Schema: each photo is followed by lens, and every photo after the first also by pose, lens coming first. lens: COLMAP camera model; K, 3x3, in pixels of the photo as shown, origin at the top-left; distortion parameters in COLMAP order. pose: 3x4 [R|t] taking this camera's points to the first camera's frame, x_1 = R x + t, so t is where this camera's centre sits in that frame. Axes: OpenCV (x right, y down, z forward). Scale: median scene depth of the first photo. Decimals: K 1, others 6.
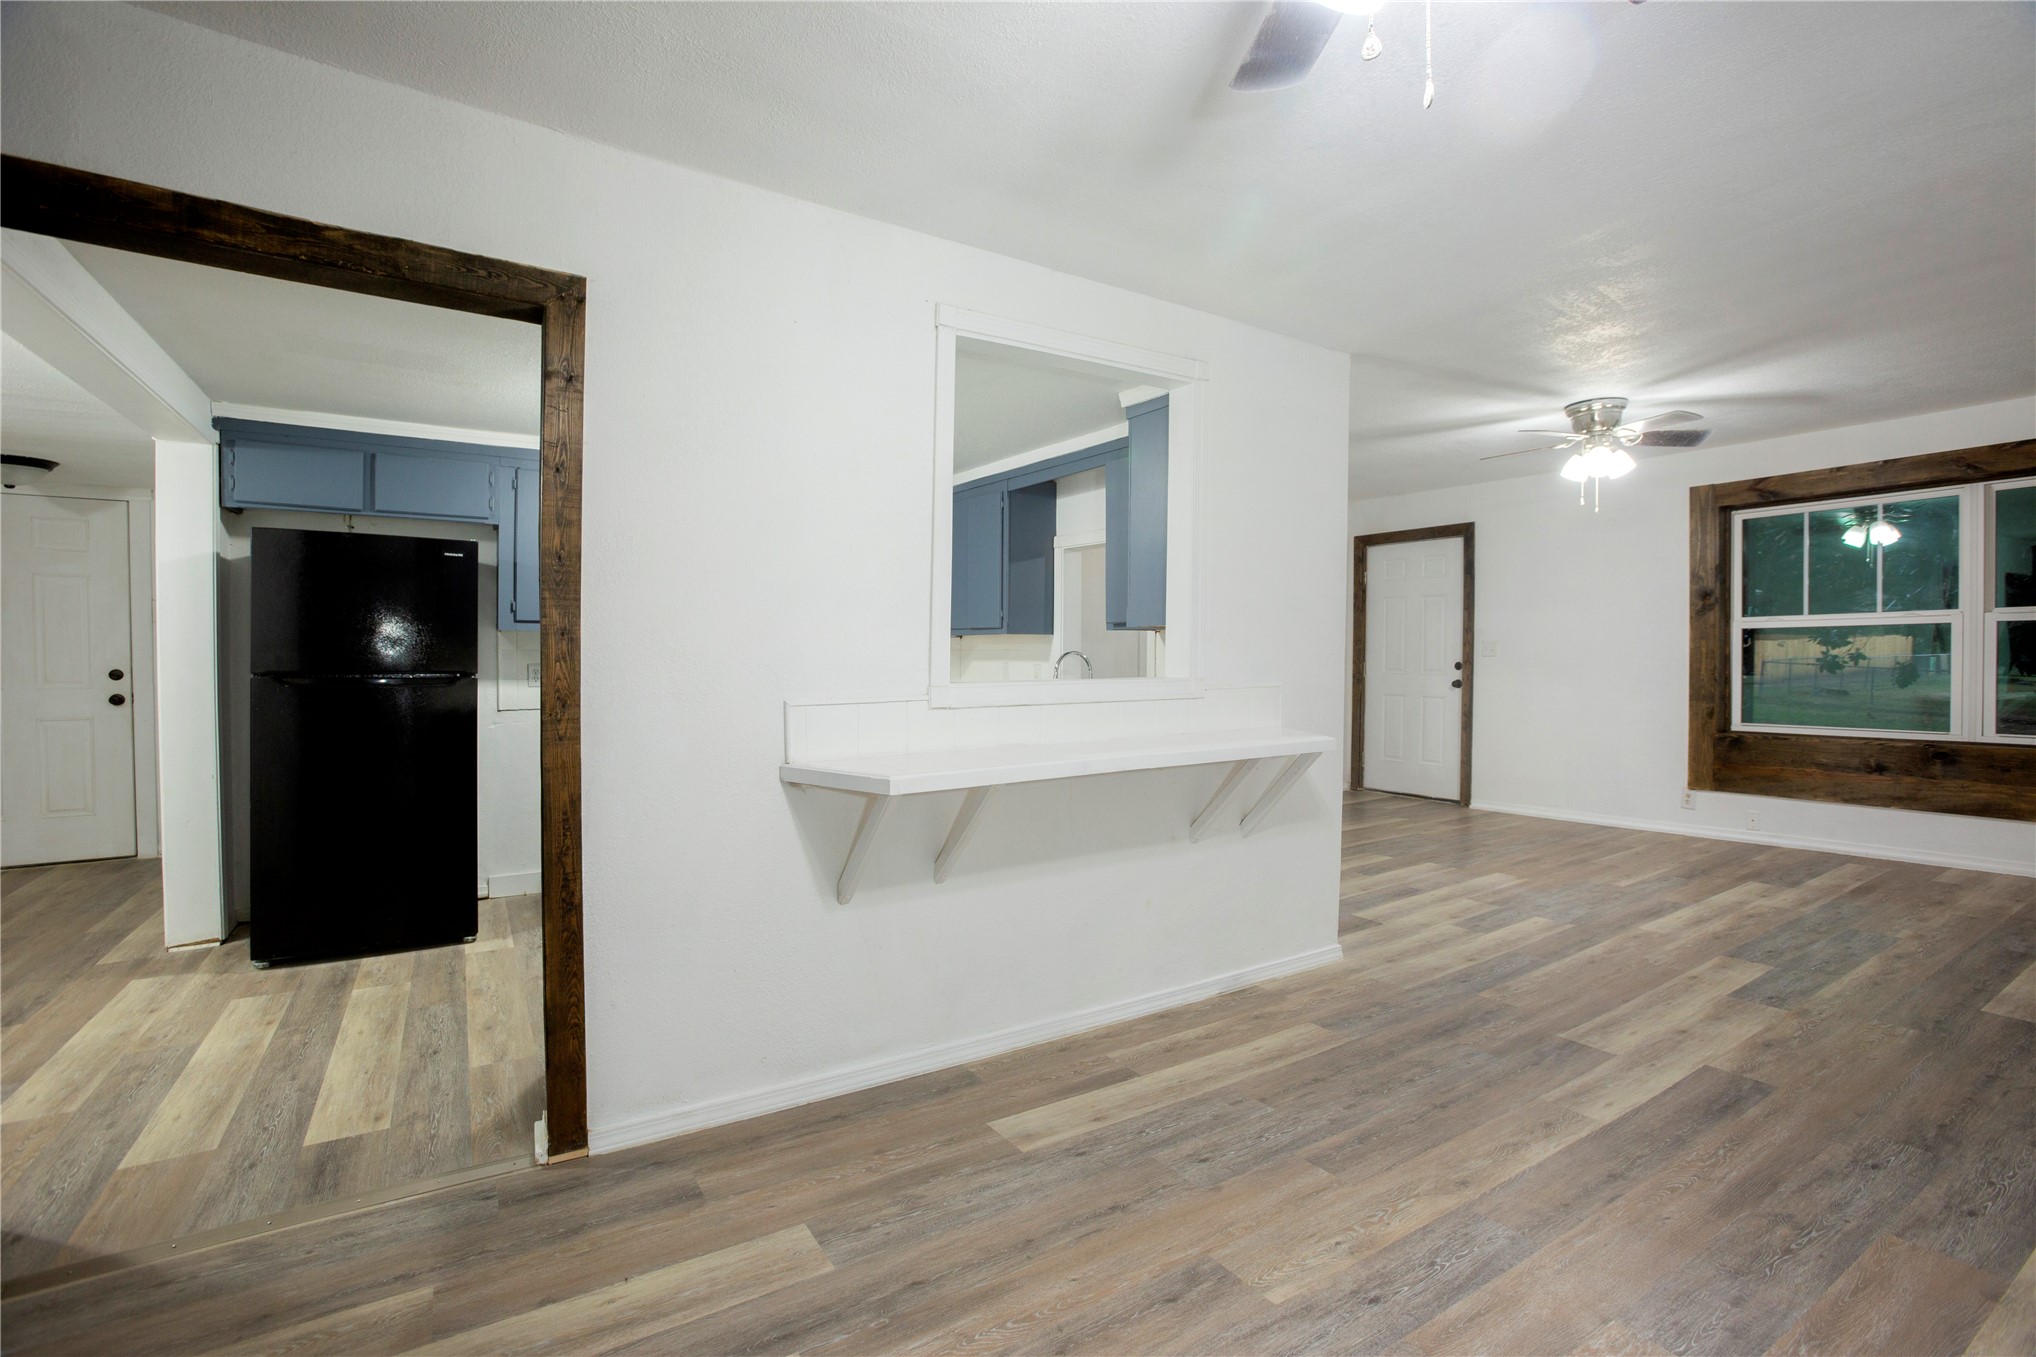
lens RADIAL K [[929.8, 0, 1016.7], [0, 929.8, 672.7], [0, 0, 1]] dist [-0.070133, 0.028470]
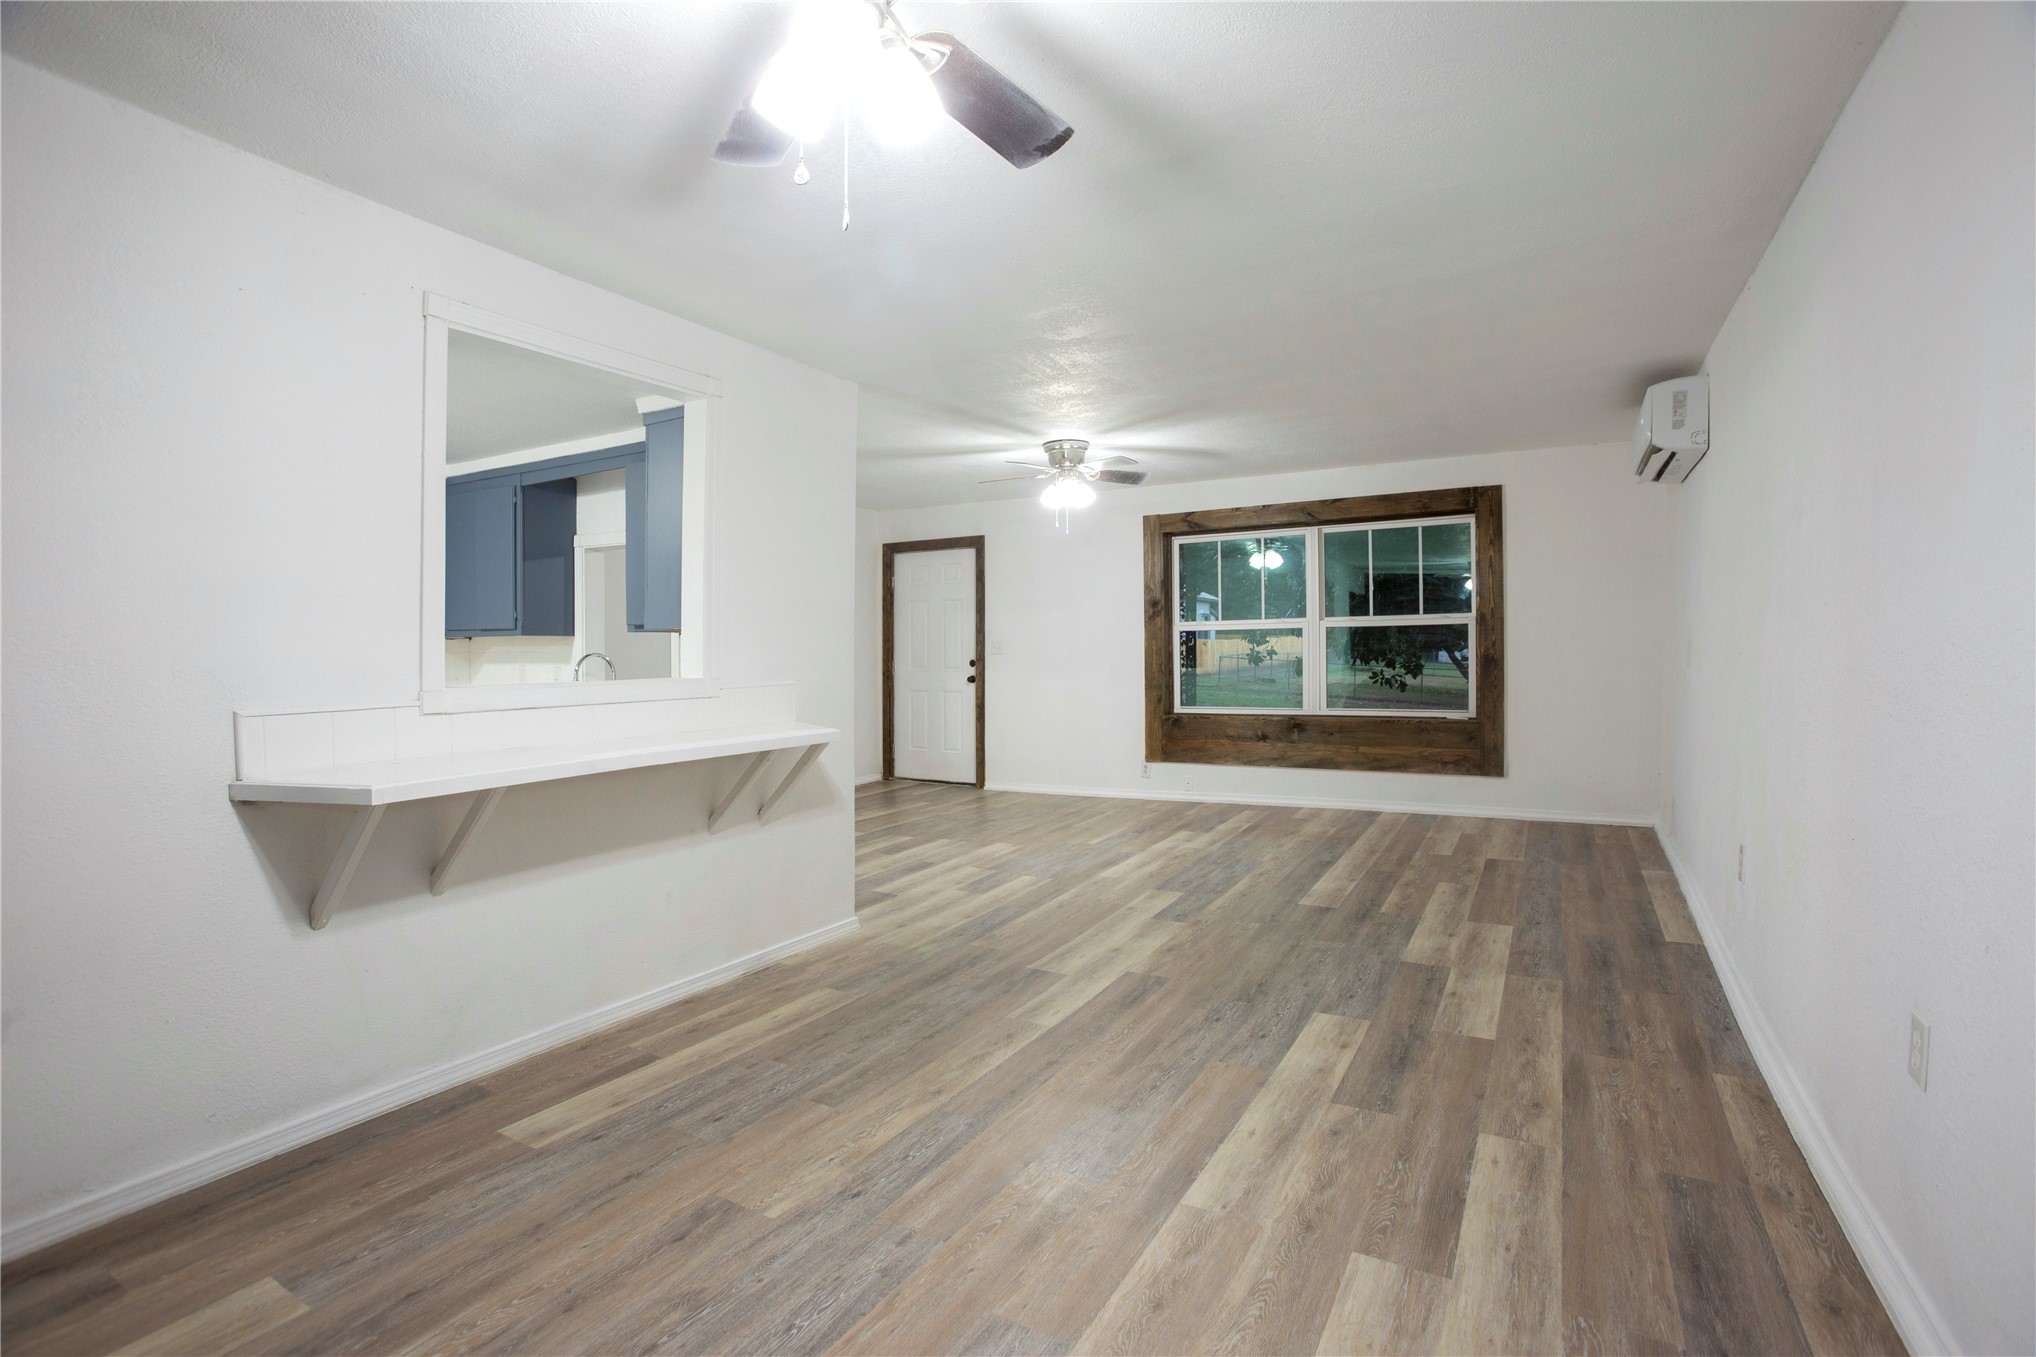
lens RADIAL K [[933.0, 0, 1016.5], [0, 933.0, 672.8], [0, 0, 1]] dist [-0.077703, 0.034554]
pose [[0.890939, -0.015037, 0.453873, 0.026277], [0.014803, 0.999882, 0.004069, 0.000822], [-0.453881, 0.003094, 0.891057, -0.099241]]
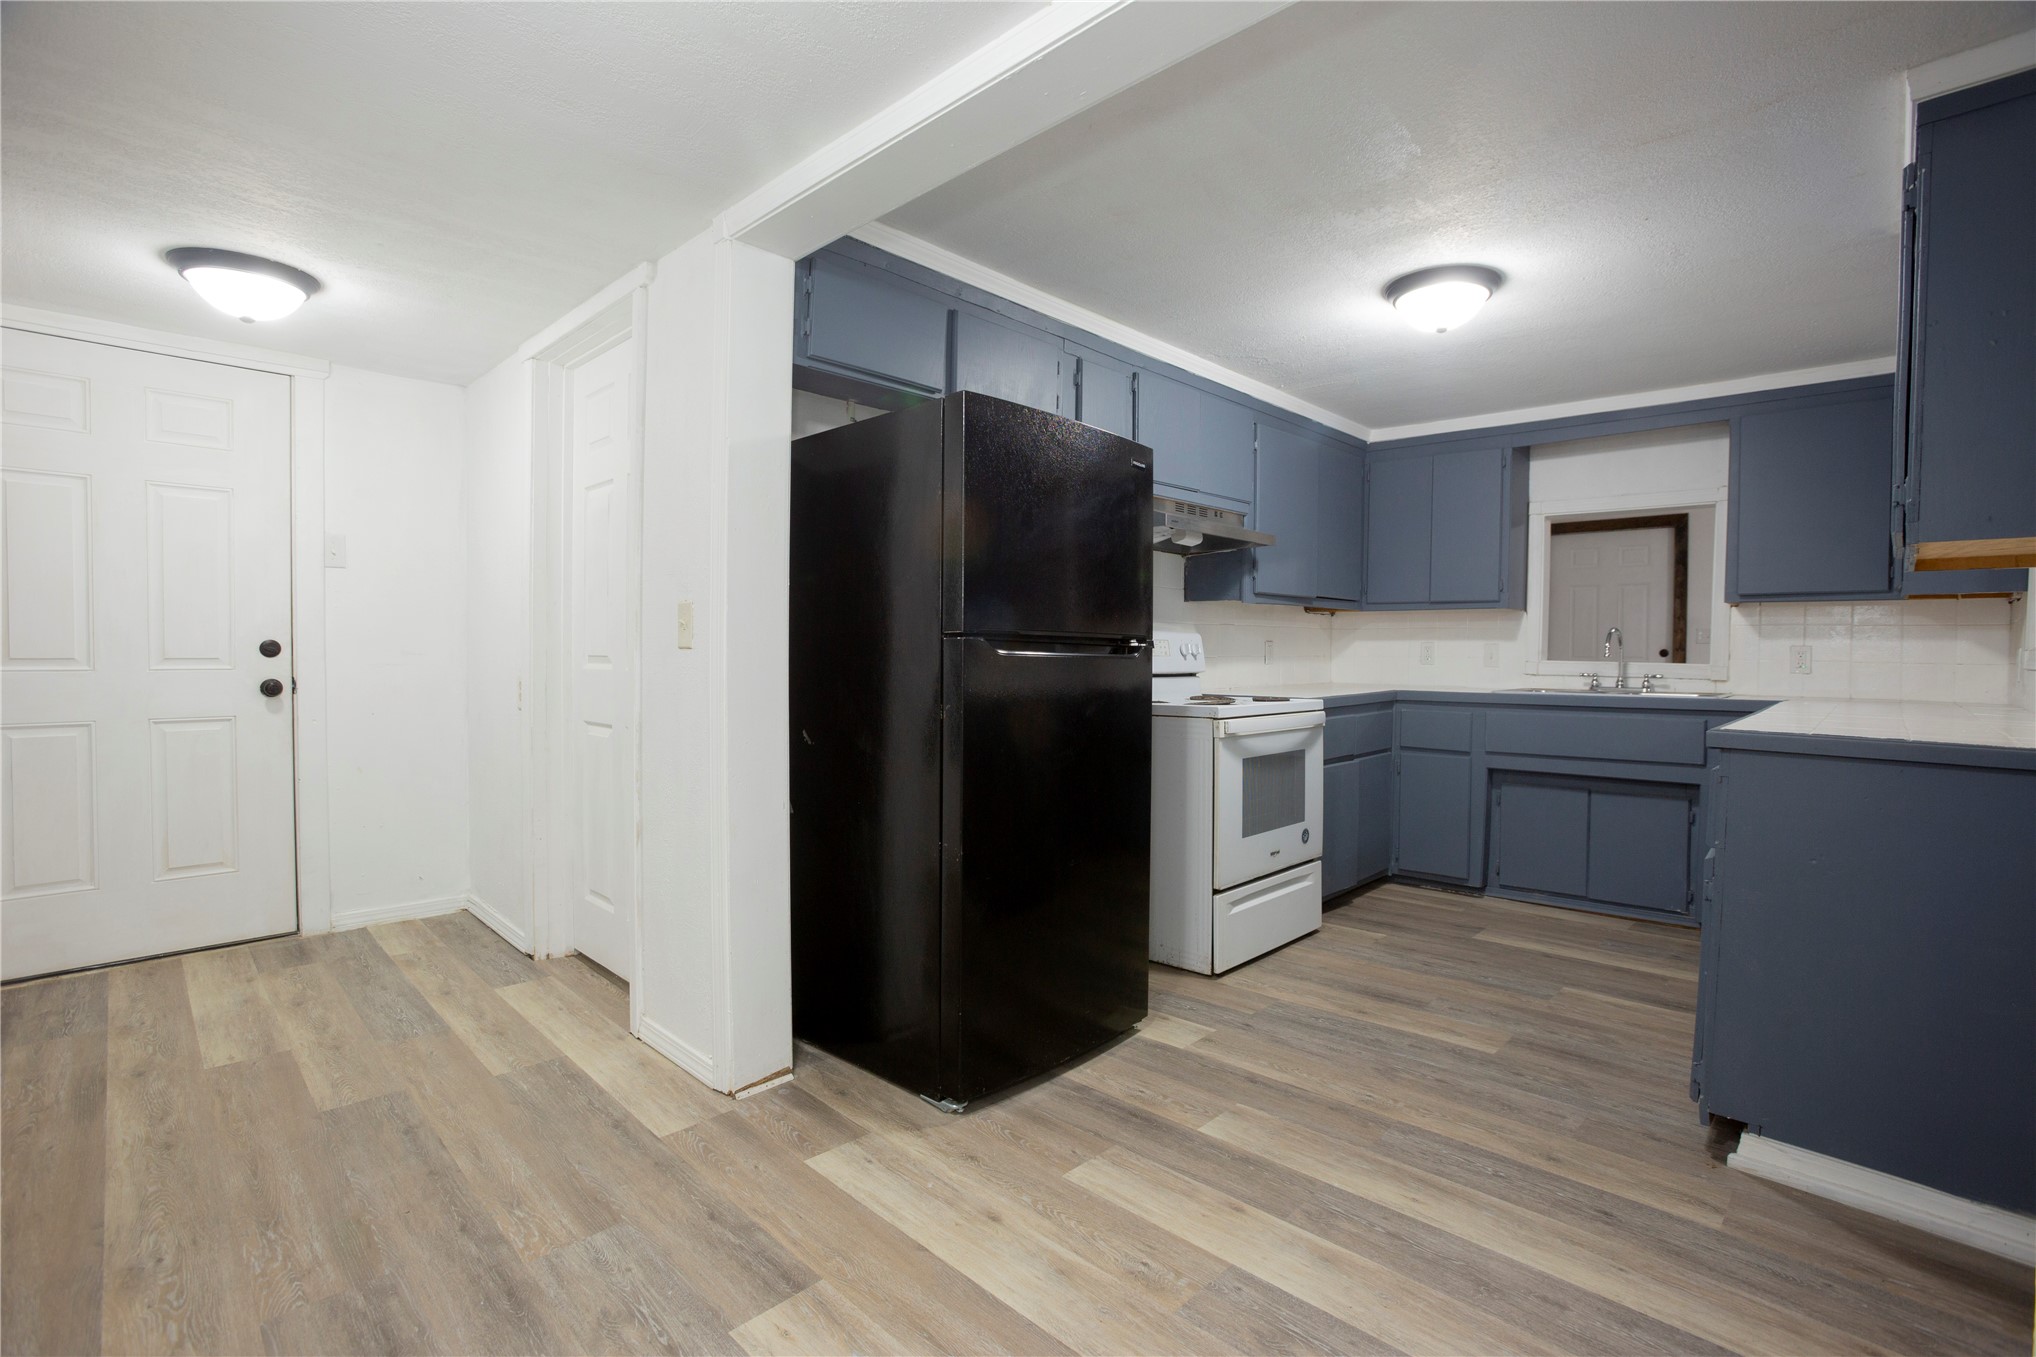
lens RADIAL K [[933.0, 0, 1016.5], [0, 933.0, 672.8], [0, 0, 1]] dist [-0.077703, 0.034554]
pose [[0.972228, -0.000413, 0.234034, -1.087676], [0.000031, 0.999999, 0.001634, 0.031165], [-0.234035, -0.001581, 0.972227, 0.429943]]
